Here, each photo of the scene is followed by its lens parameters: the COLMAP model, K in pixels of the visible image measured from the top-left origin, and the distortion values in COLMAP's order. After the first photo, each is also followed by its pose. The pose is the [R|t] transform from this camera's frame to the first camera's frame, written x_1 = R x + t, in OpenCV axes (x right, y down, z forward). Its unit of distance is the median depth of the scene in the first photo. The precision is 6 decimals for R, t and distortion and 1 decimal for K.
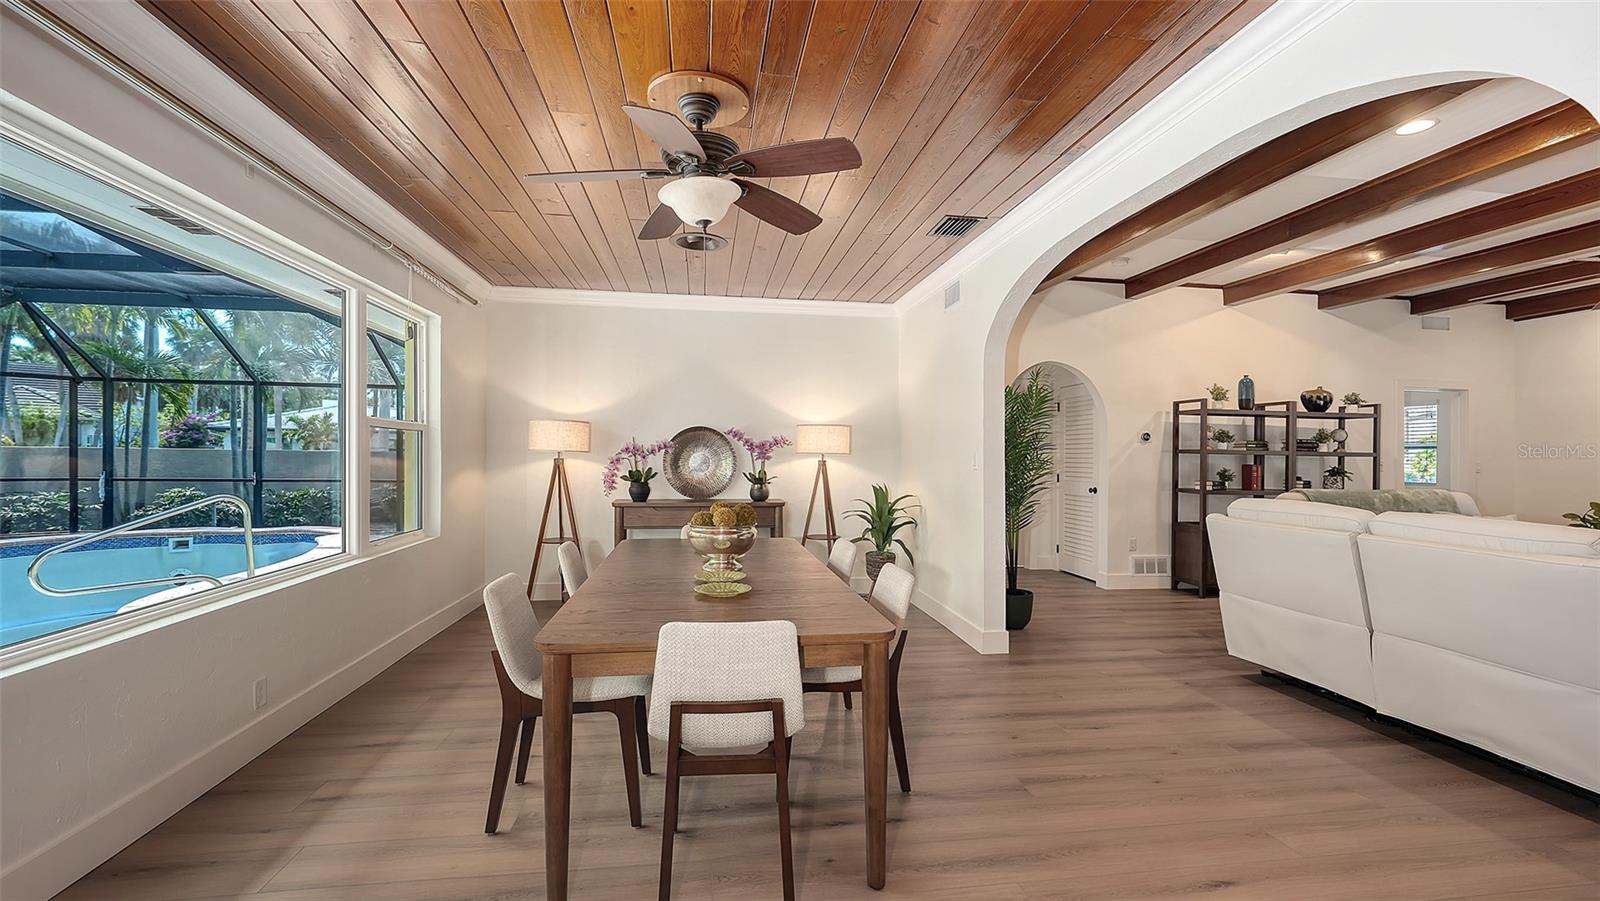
lens RADIAL K [[693.2, 0, 803.4], [0, 693.2, 451.5], [0, 0, 1]] dist [-0.000969, 0.000547]
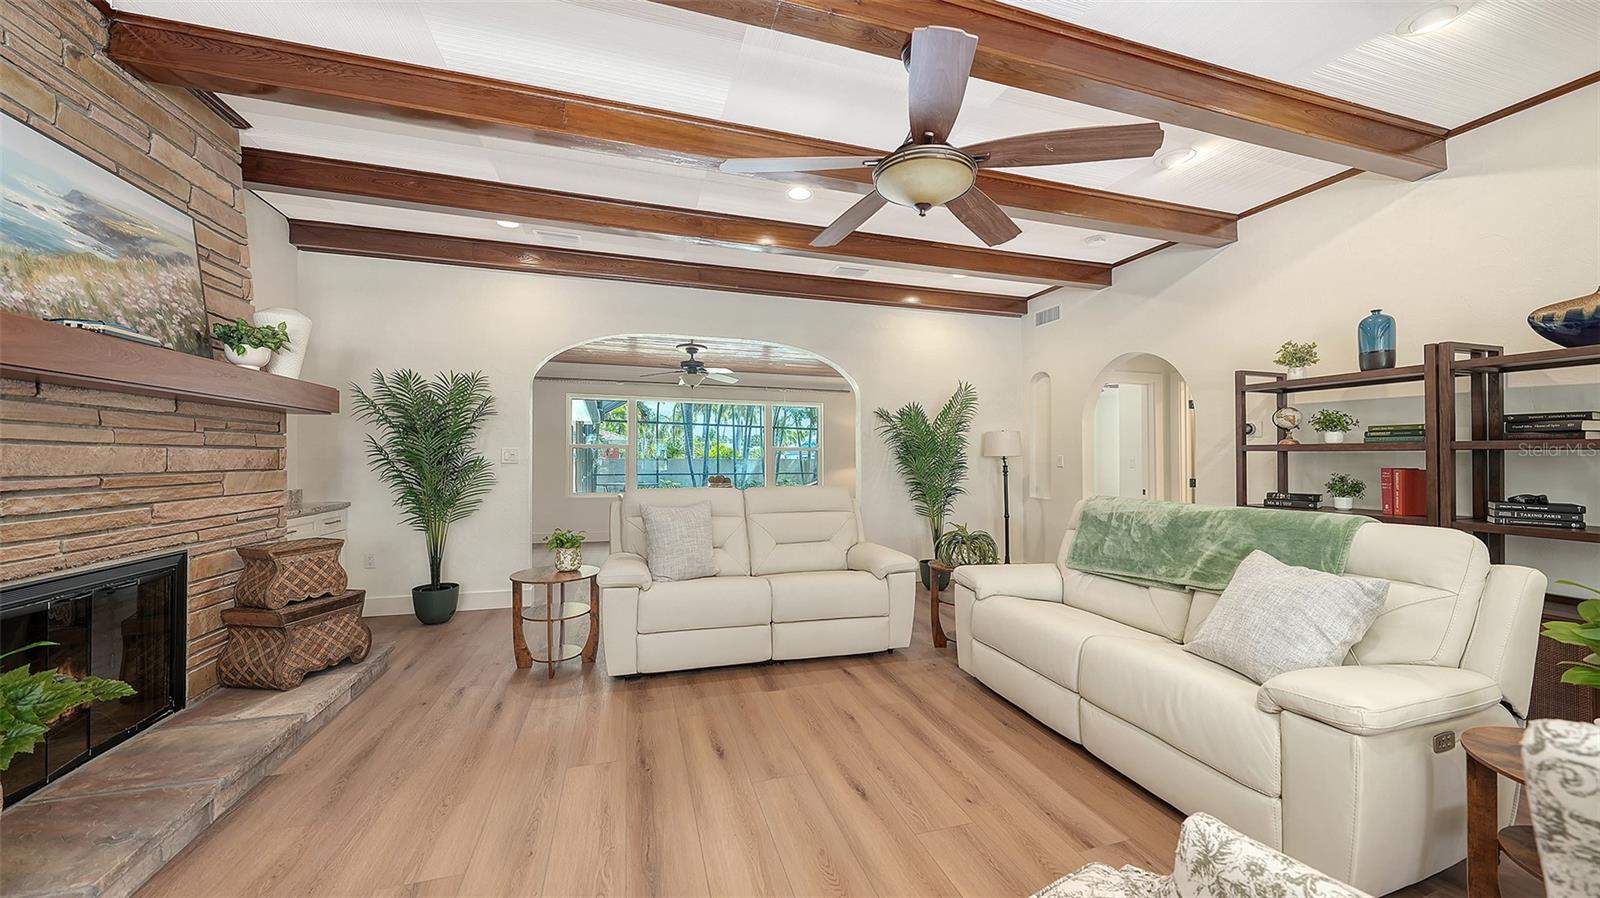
lens RADIAL K [[555.8, 0, 794.4], [0, 555.8, 450.7], [0, 0, 1]] dist [0.000707, -0.000199]
pose [[0.149212, -0.024304, -0.988507, 1.106507], [0.001065, 0.999701, -0.024418, 0.016750], [0.988805, 0.002591, 0.149193, 0.506577]]
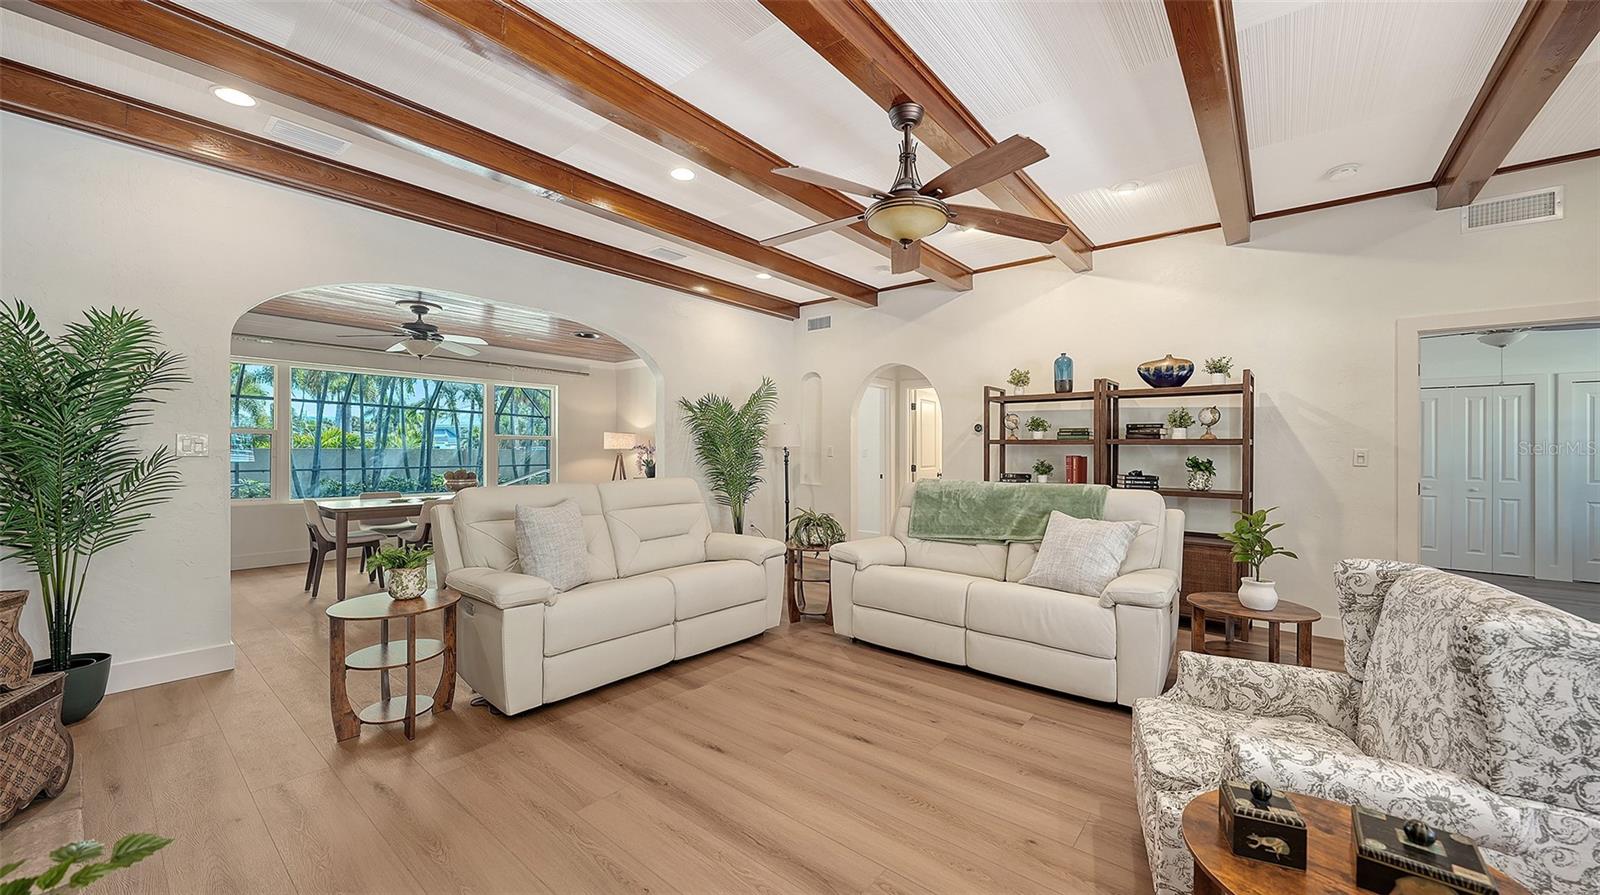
lens RADIAL K [[590.8, 0, 797.8], [0, 590.8, 444.0], [0, 0, 1]] dist [0.002230, -0.001155]
pose [[0.673756, -0.015297, -0.738796, 1.049877], [0.005983, 0.999866, -0.015246, 0.014881], [0.738930, 0.005852, 0.673757, 0.276367]]
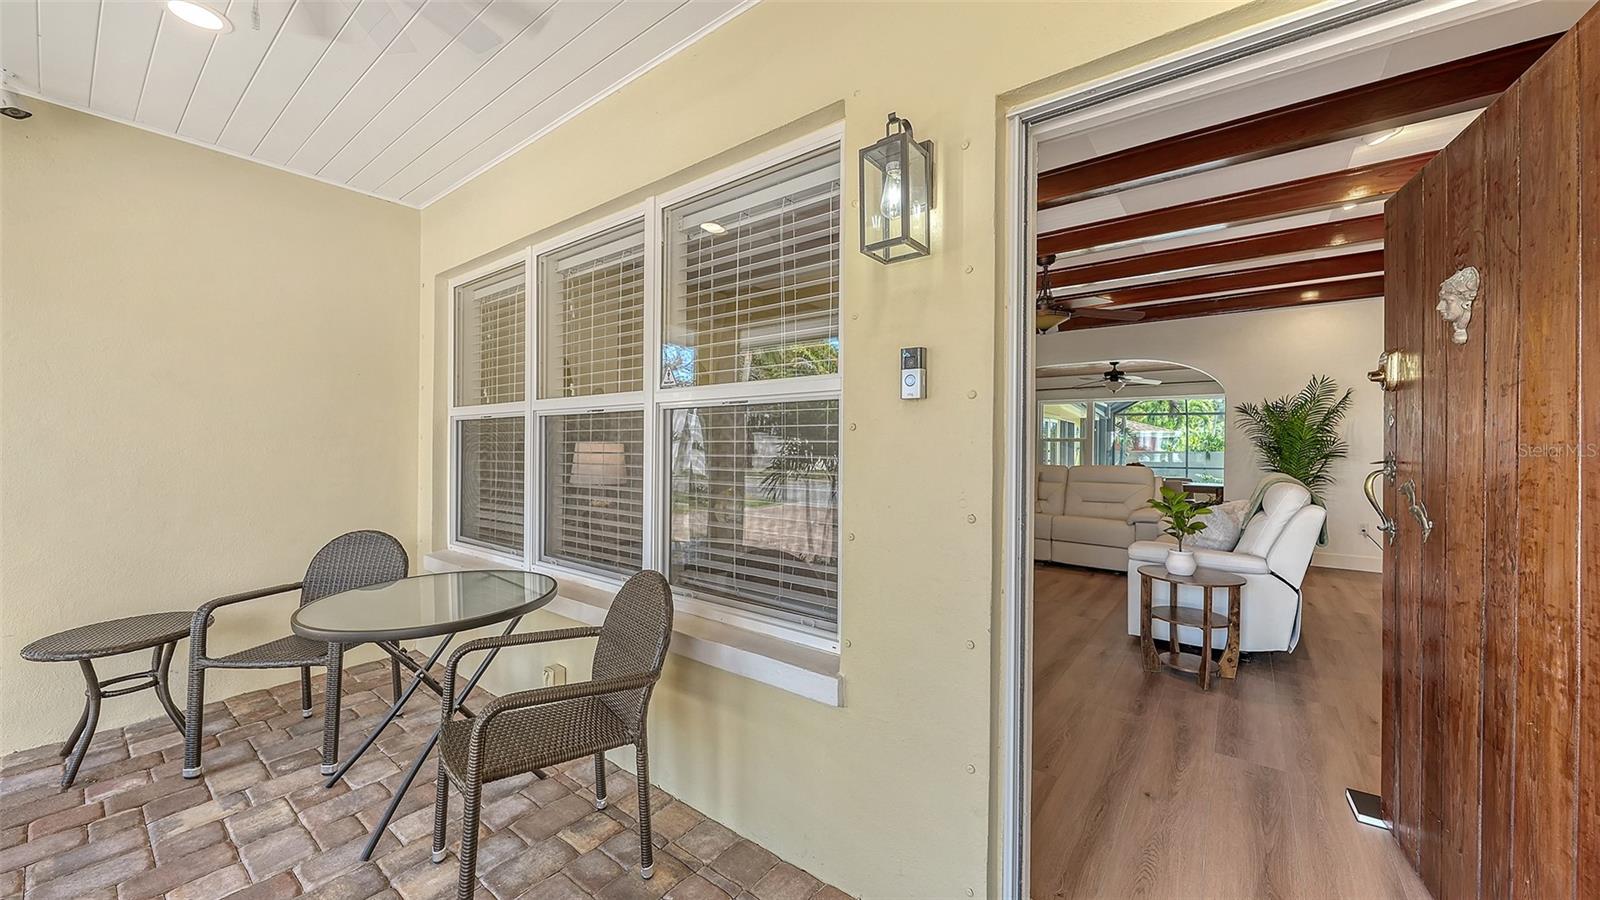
lens RADIAL K [[590.8, 0, 799.4], [0, 590.8, 447.6], [0, 0, 1]] dist [0.002230, -0.001155]
pose [[-0.715100, -0.018174, -0.698786, 1.587451], [-0.012838, 0.999835, -0.012866, 0.031201], [0.698904, -0.000229, -0.715215, 0.994093]]
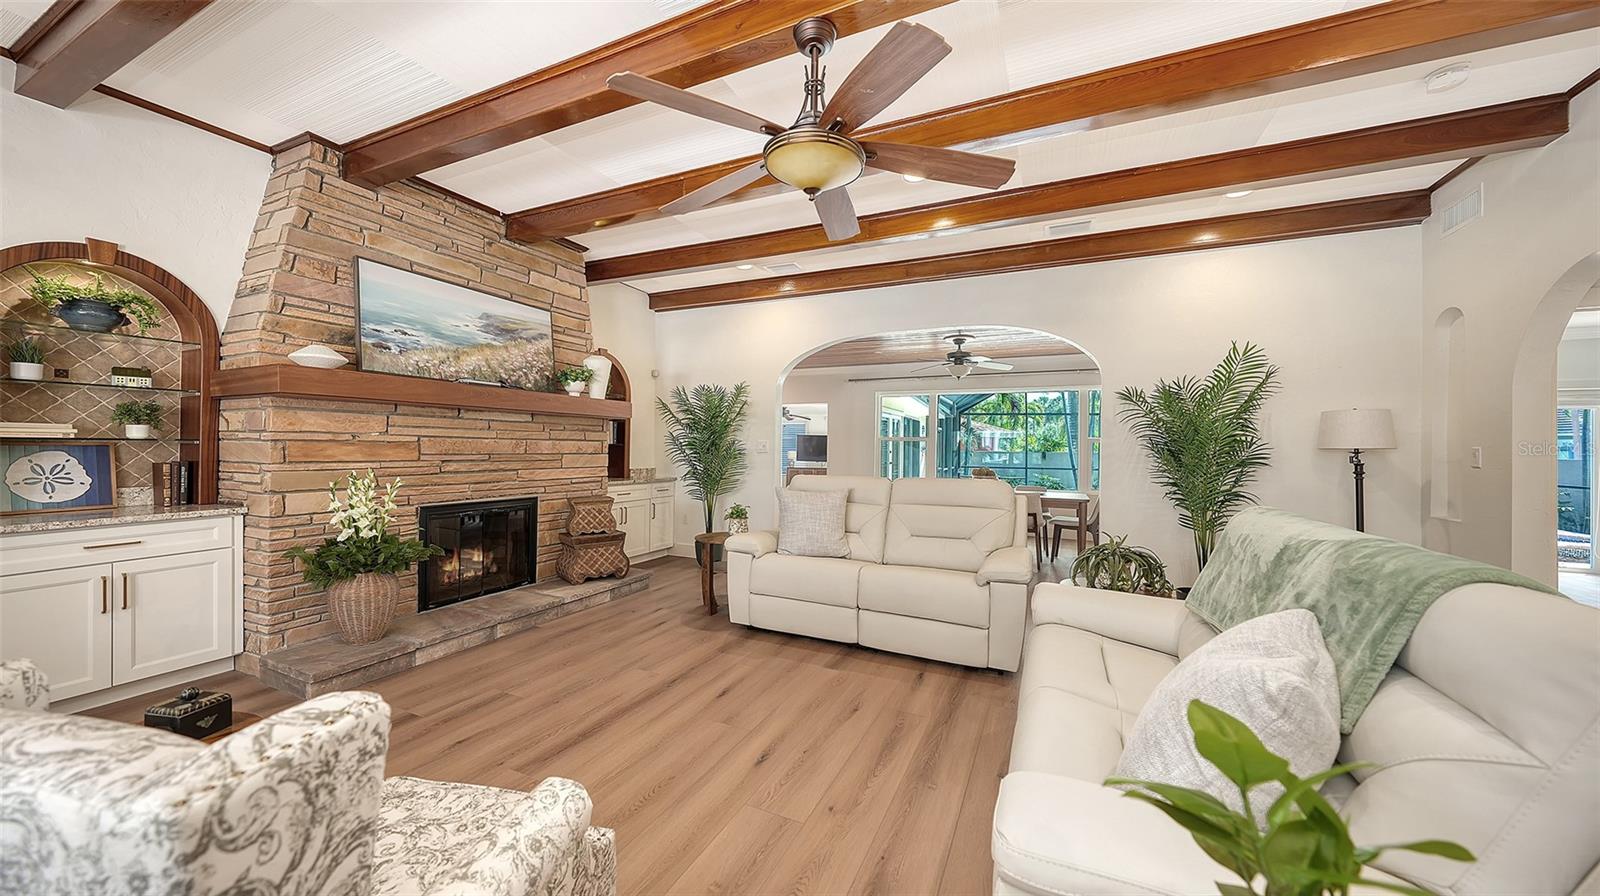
lens RADIAL K [[555.8, 0, 806.1], [0, 555.8, 443.9], [0, 0, 1]] dist [0.000707, -0.000199]
pose [[-0.545751, -0.024141, -0.837600, 1.062647], [-0.013990, 0.999708, -0.019698, 0.018396], [0.837831, 0.000968, -0.545929, 0.829419]]
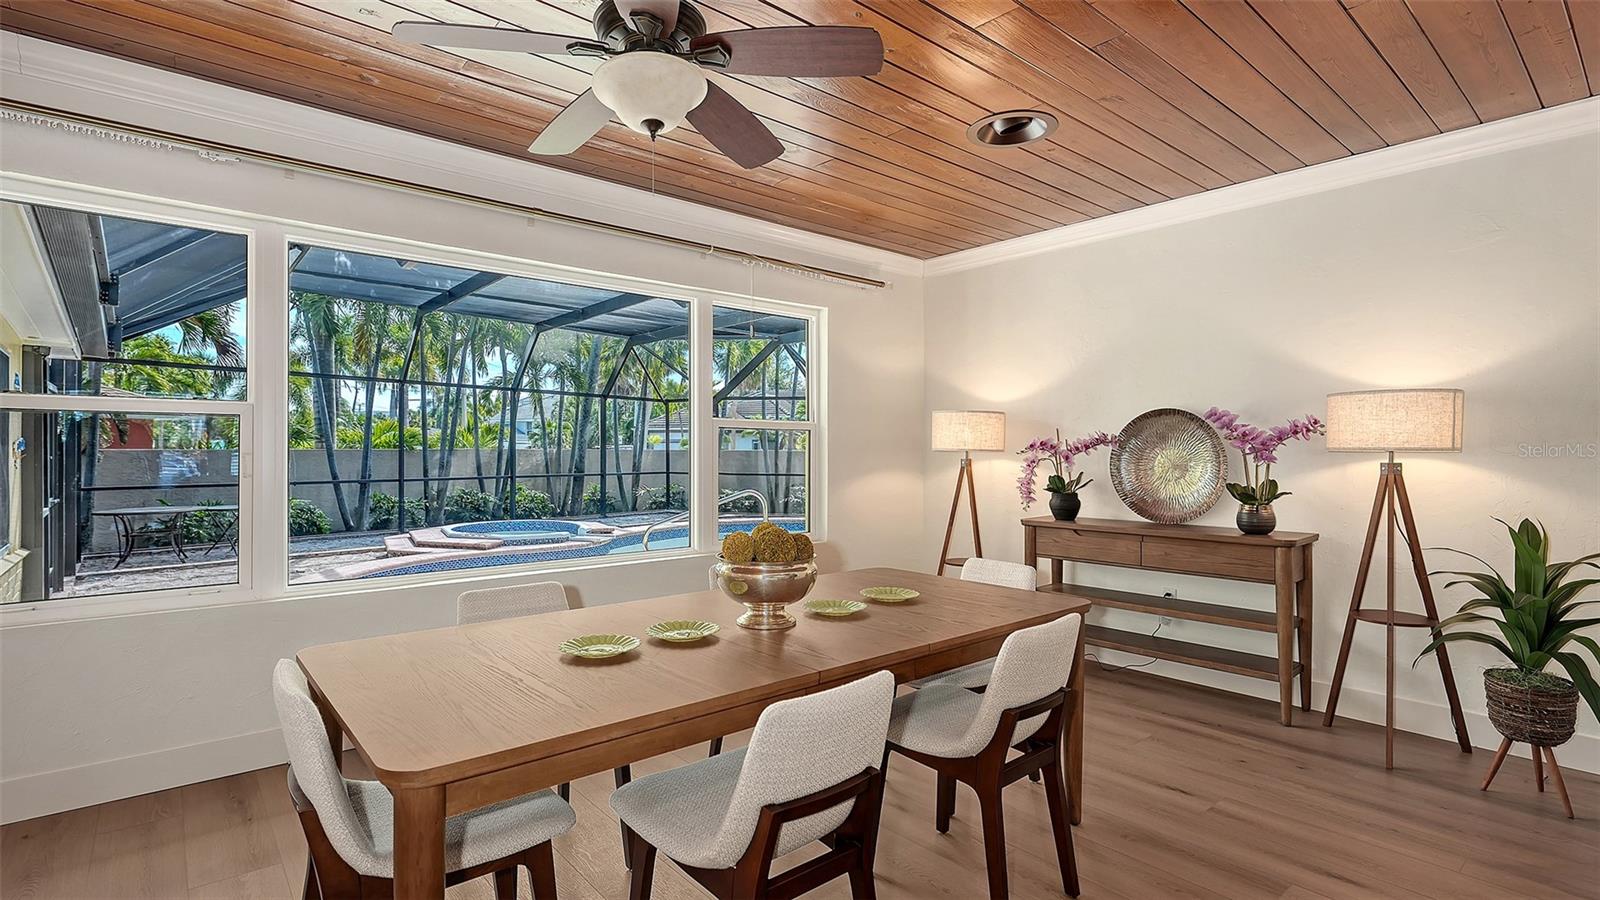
lens RADIAL K [[777.9, 0, 773.7], [0, 777.9, 447.2], [0, 0, 1]] dist [-0.016561, 0.000193]
pose [[0.510681, -0.010723, -0.859703, 0.278443], [0.007058, 0.999941, -0.008279, 0.002592], [0.859741, -0.001840, 0.510727, 0.335134]]
